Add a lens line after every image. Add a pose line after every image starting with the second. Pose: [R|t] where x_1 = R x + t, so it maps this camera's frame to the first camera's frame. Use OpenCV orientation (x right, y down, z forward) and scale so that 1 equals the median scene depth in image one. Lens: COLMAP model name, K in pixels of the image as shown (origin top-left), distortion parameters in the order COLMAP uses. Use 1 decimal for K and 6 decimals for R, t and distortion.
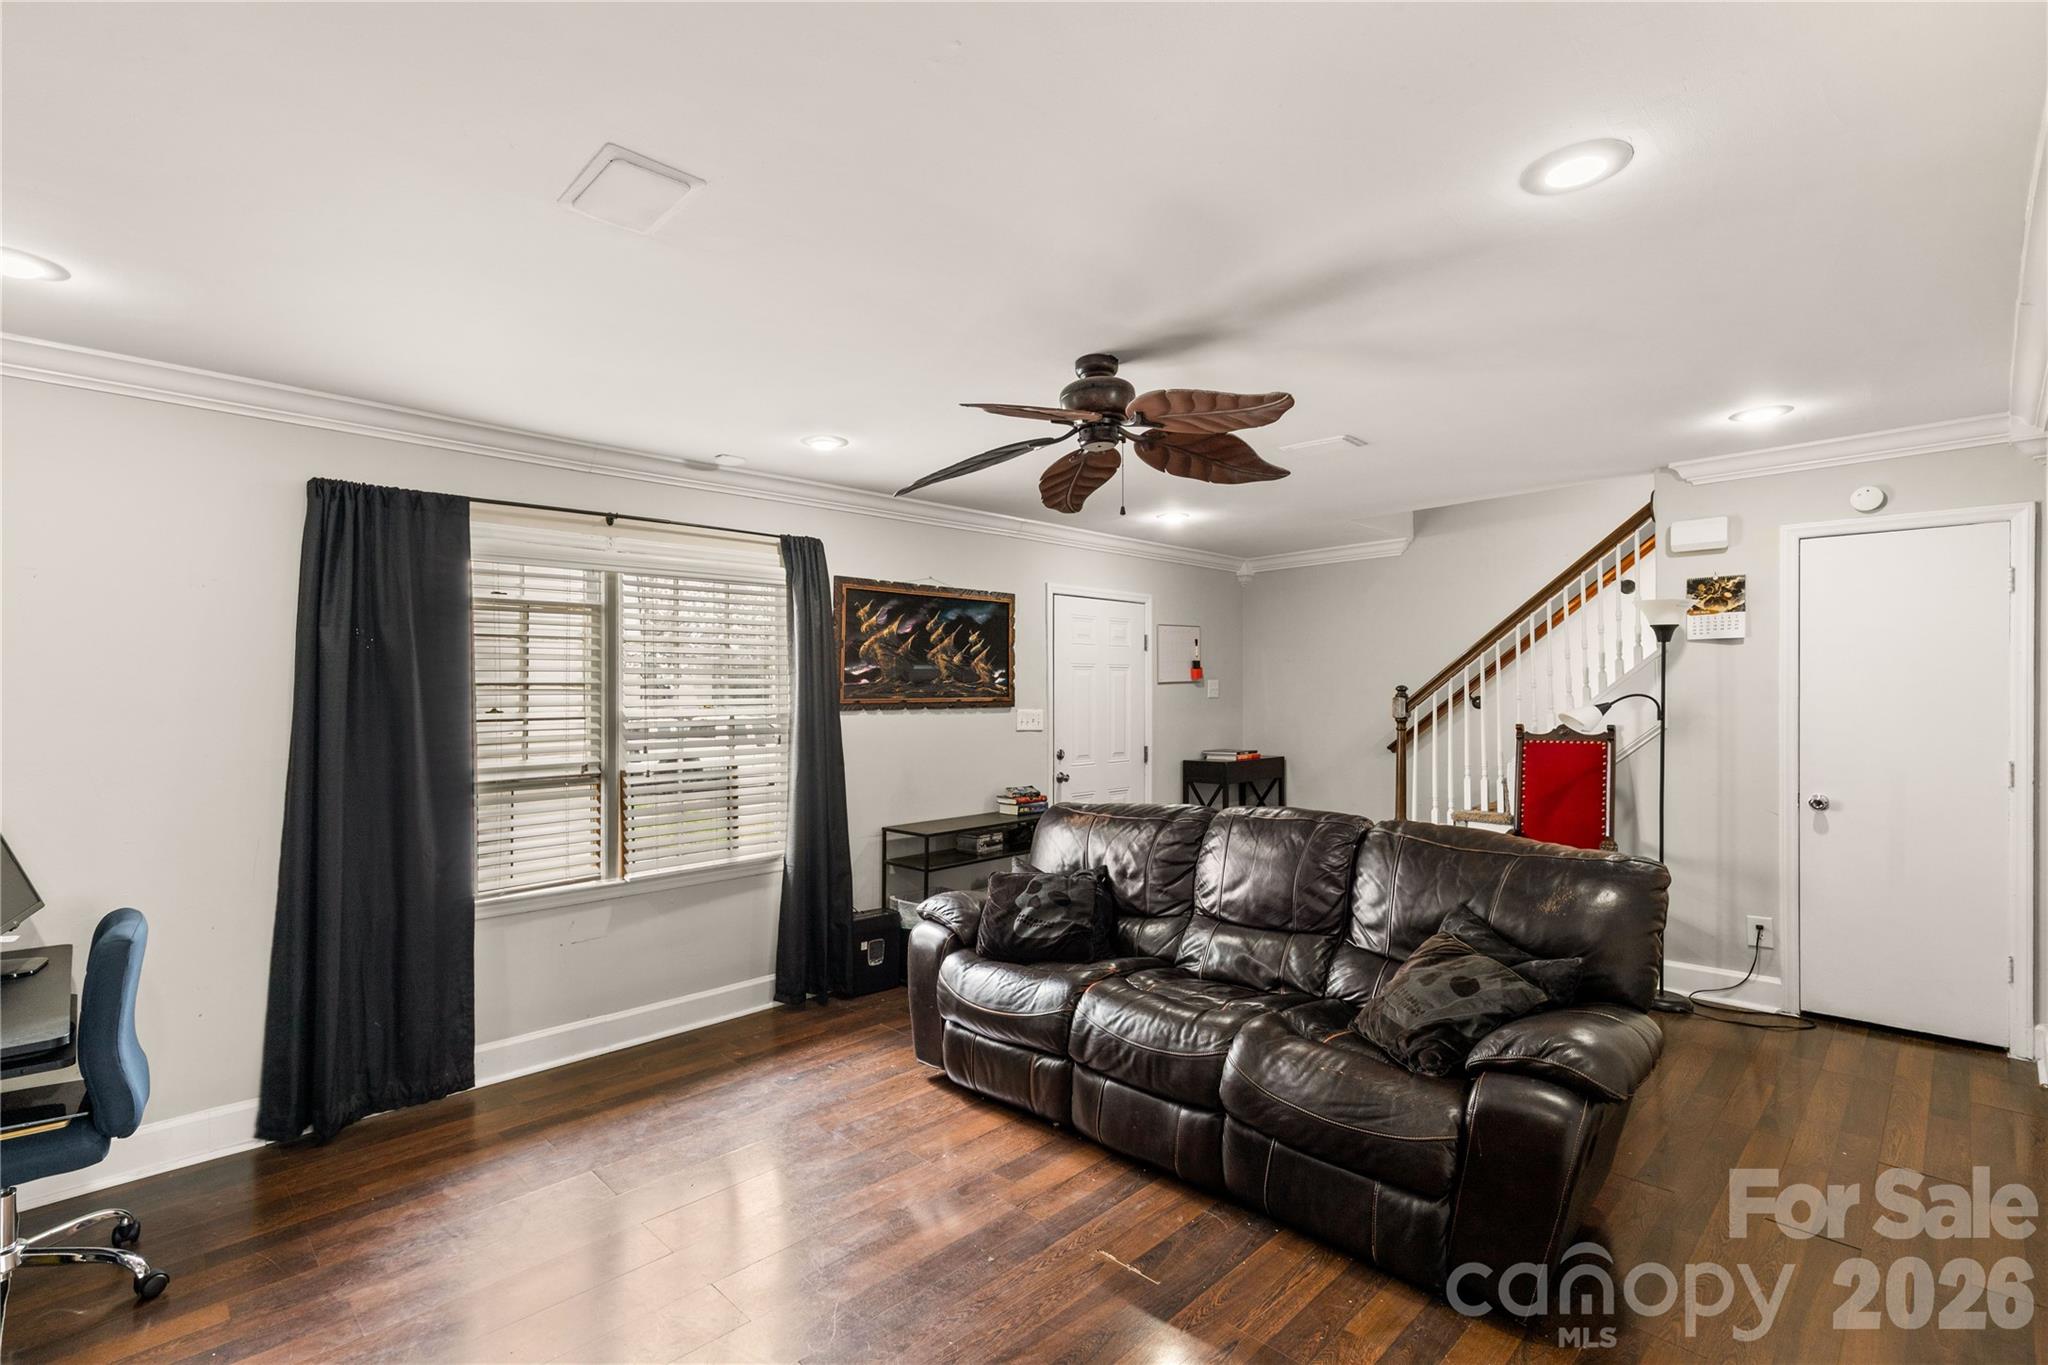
lens RADIAL K [[927.2, 0, 1019.9], [0, 927.2, 693.6], [0, 0, 1]] dist [0.002099, -0.000143]
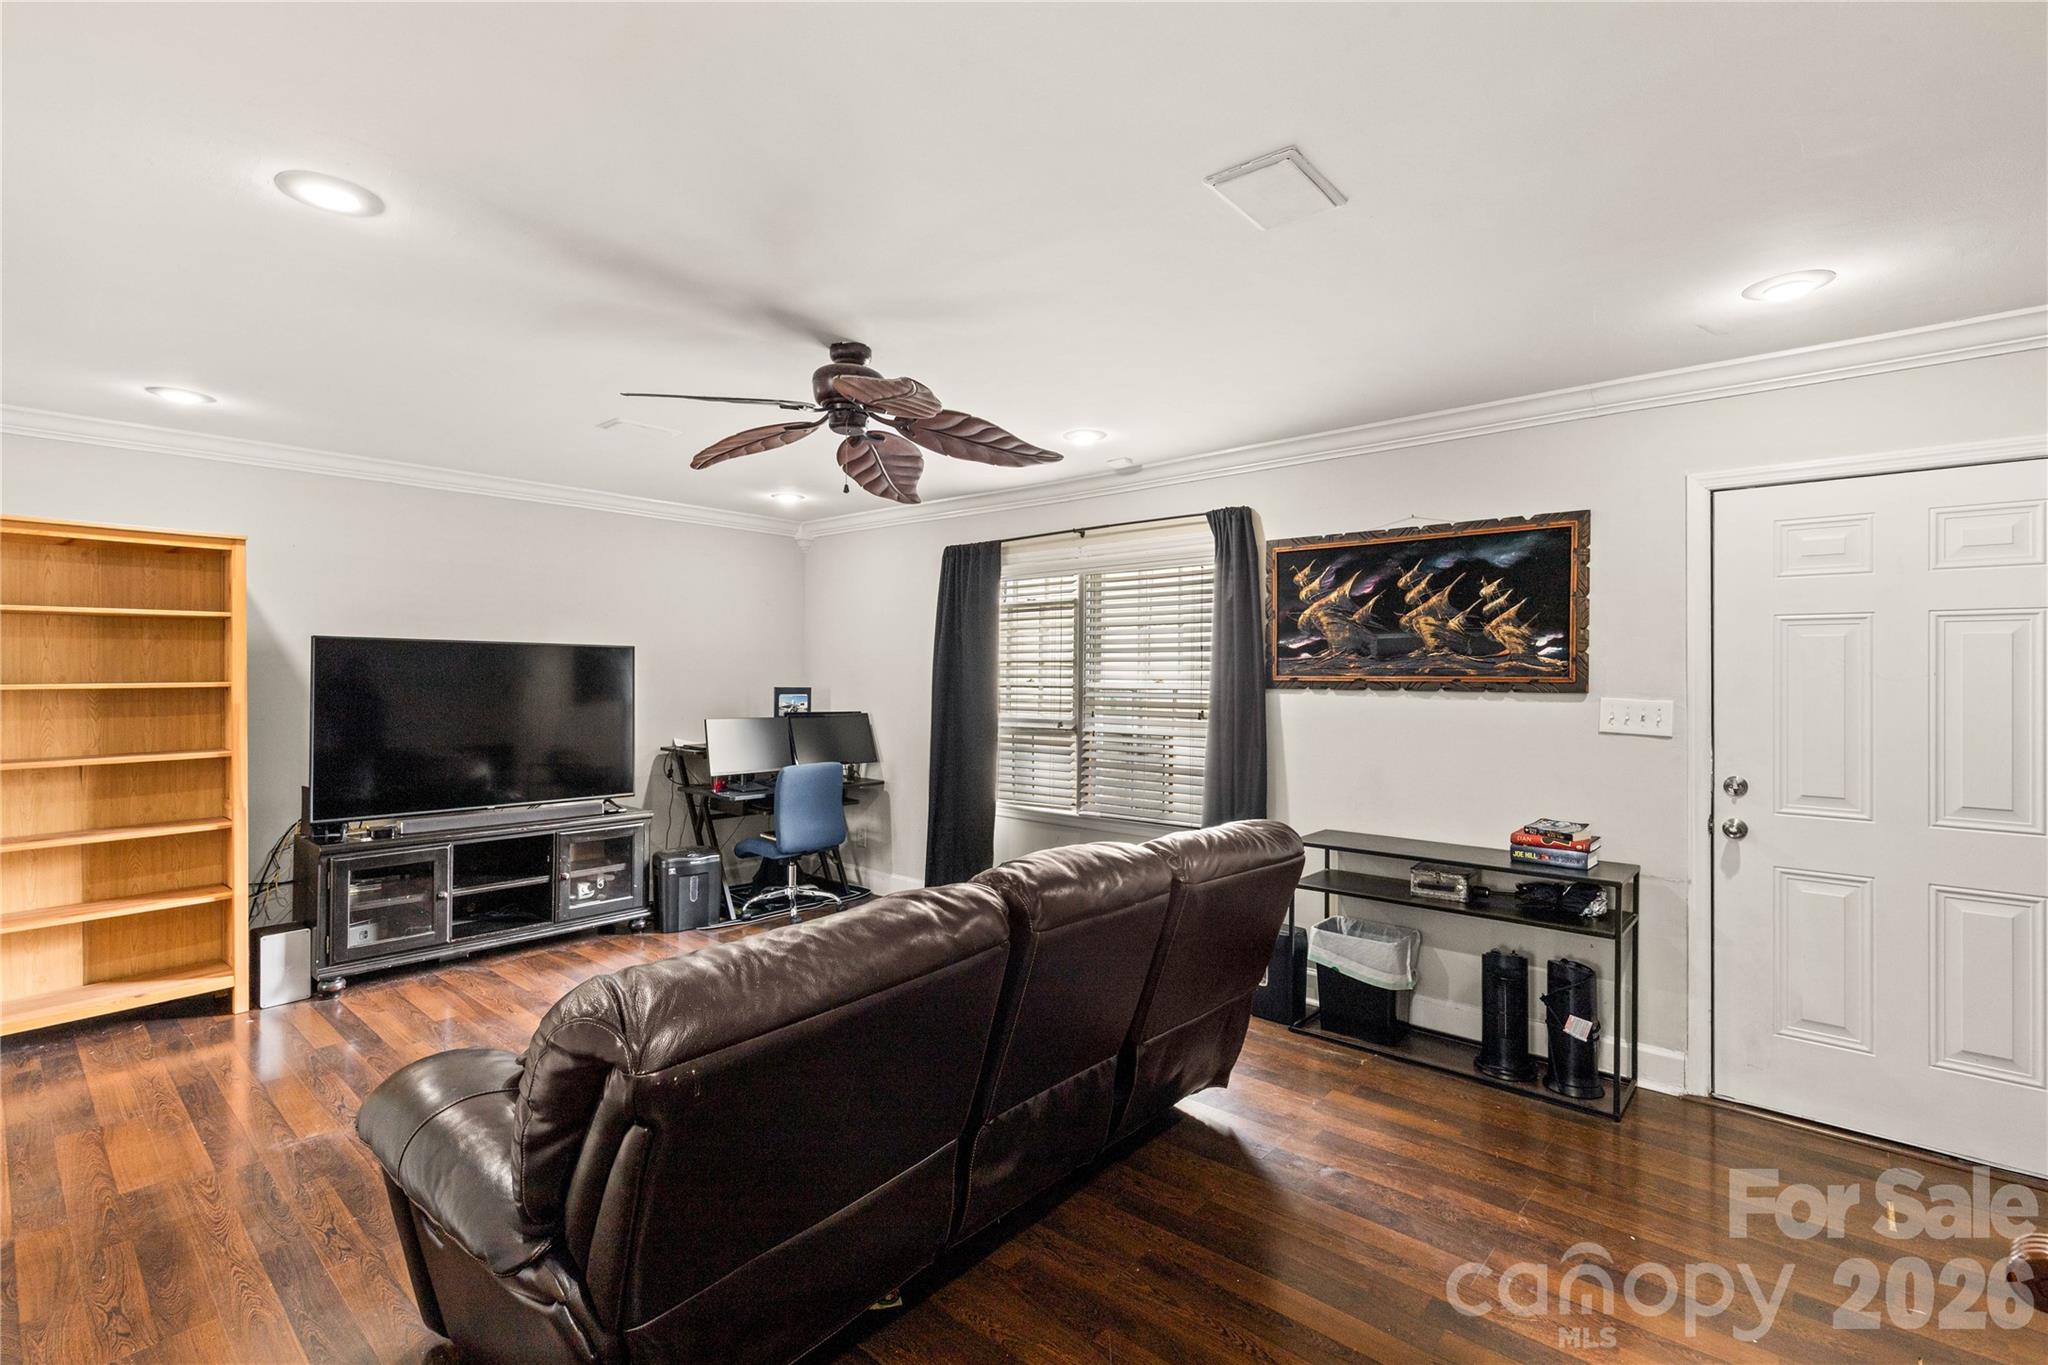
lens RADIAL K [[927.2, 0, 1019.2], [0, 927.2, 670.1], [0, 0, 1]] dist [0.002099, -0.000143]
pose [[0.064972, 0.006770, -0.997864, 0.667157], [-0.002187, 0.999976, 0.006642, -0.004943], [0.997885, 0.001751, 0.064985, 0.663931]]
